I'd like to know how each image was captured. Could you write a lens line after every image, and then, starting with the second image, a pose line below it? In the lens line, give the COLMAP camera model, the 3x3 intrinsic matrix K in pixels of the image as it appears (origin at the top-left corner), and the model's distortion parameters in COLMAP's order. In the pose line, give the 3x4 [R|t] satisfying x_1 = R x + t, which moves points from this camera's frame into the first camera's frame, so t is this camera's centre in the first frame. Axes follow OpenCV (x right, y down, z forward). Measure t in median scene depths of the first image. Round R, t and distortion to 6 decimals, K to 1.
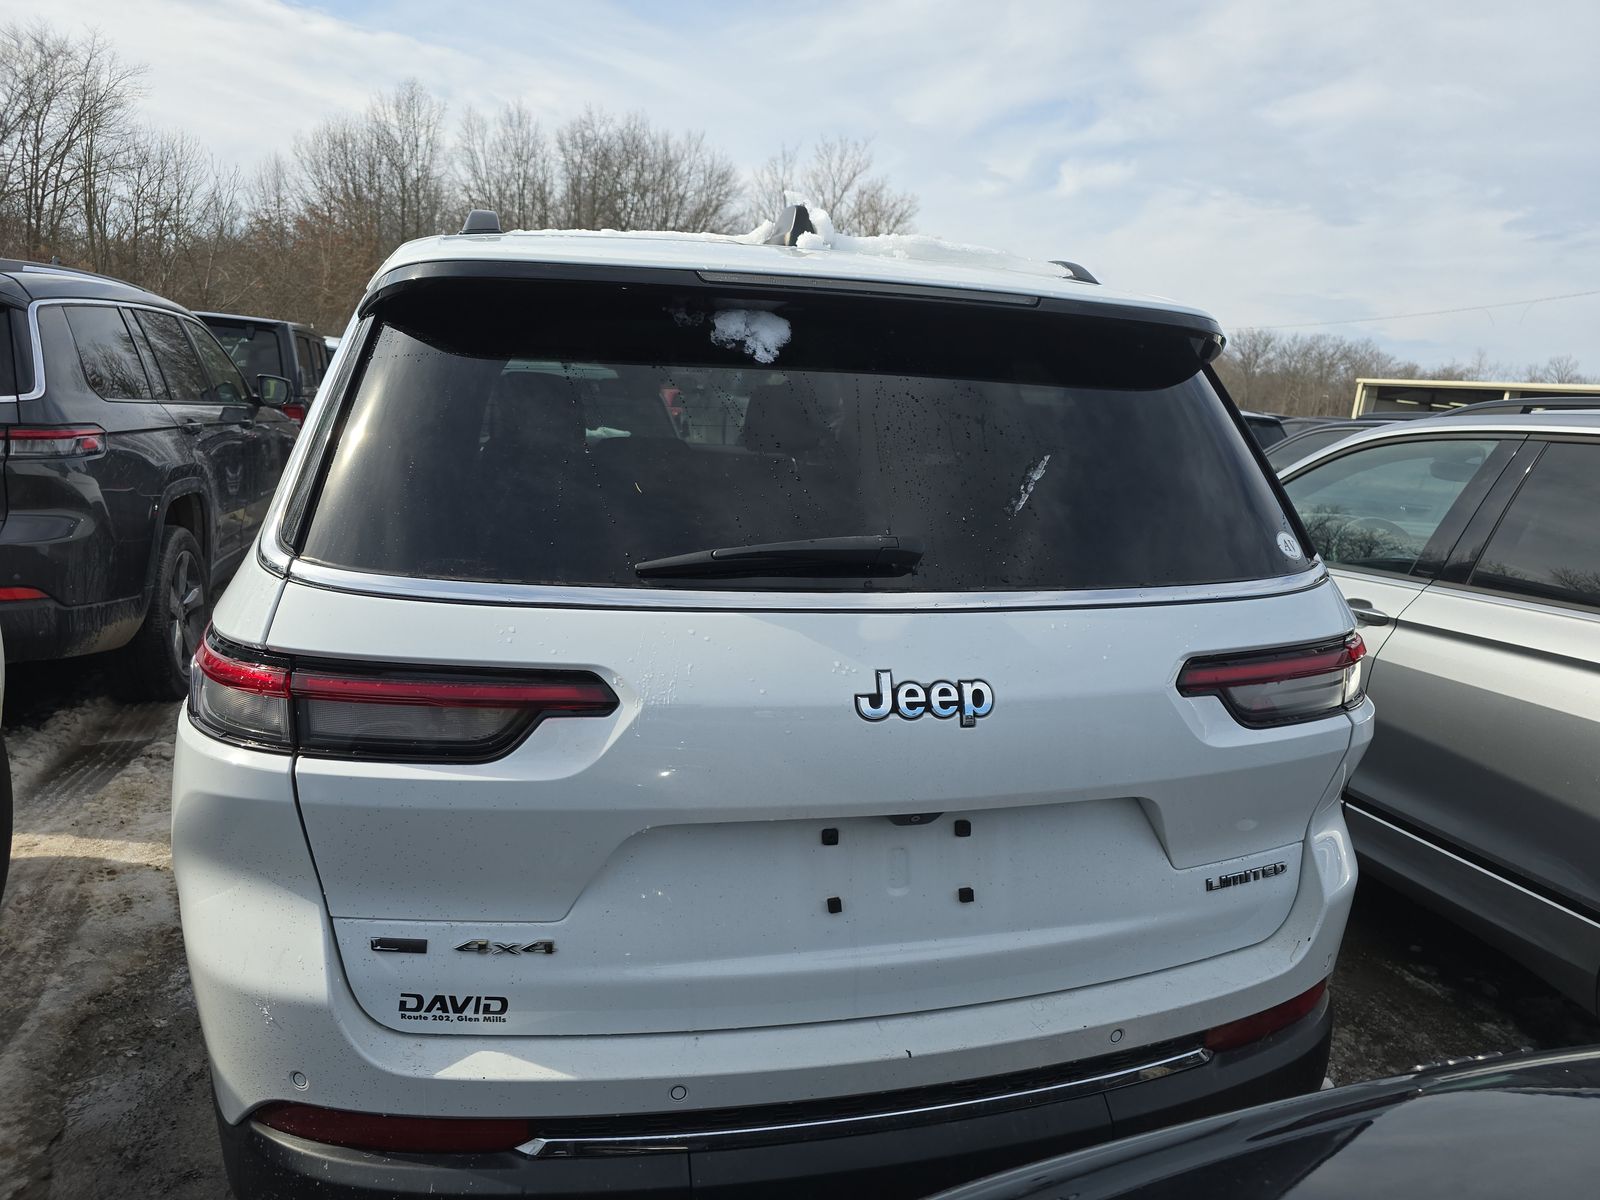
lens RADIAL K [[1066.9, 0, 800.0], [0, 1066.9, 600.0], [0, 0, 1]] dist [0.052537, -0.042258]
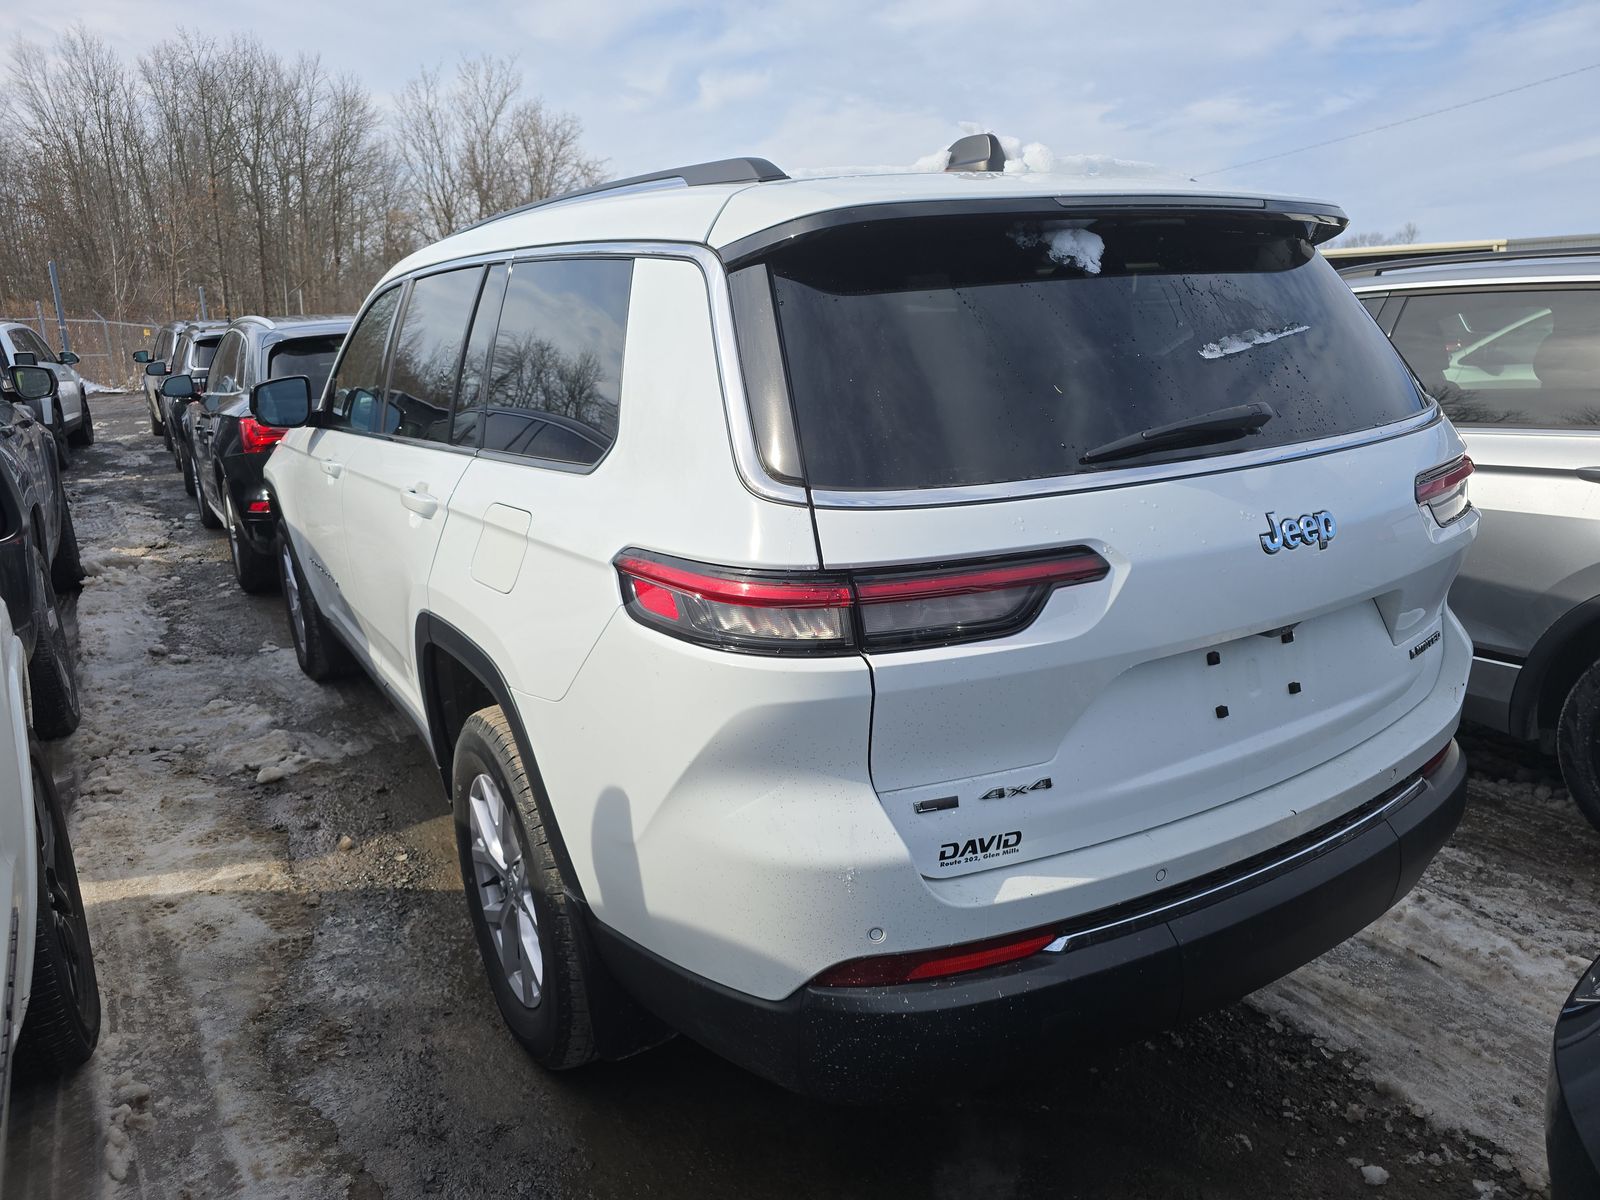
lens RADIAL K [[1066.9, 0, 800.0], [0, 1066.9, 600.0], [0, 0, 1]] dist [0.052537, -0.042258]
pose [[0.955930, -0.161388, 0.245258, -0.754104], [0.145187, 0.985926, 0.082884, -0.016553], [-0.255183, -0.043623, 0.965908, -0.072077]]
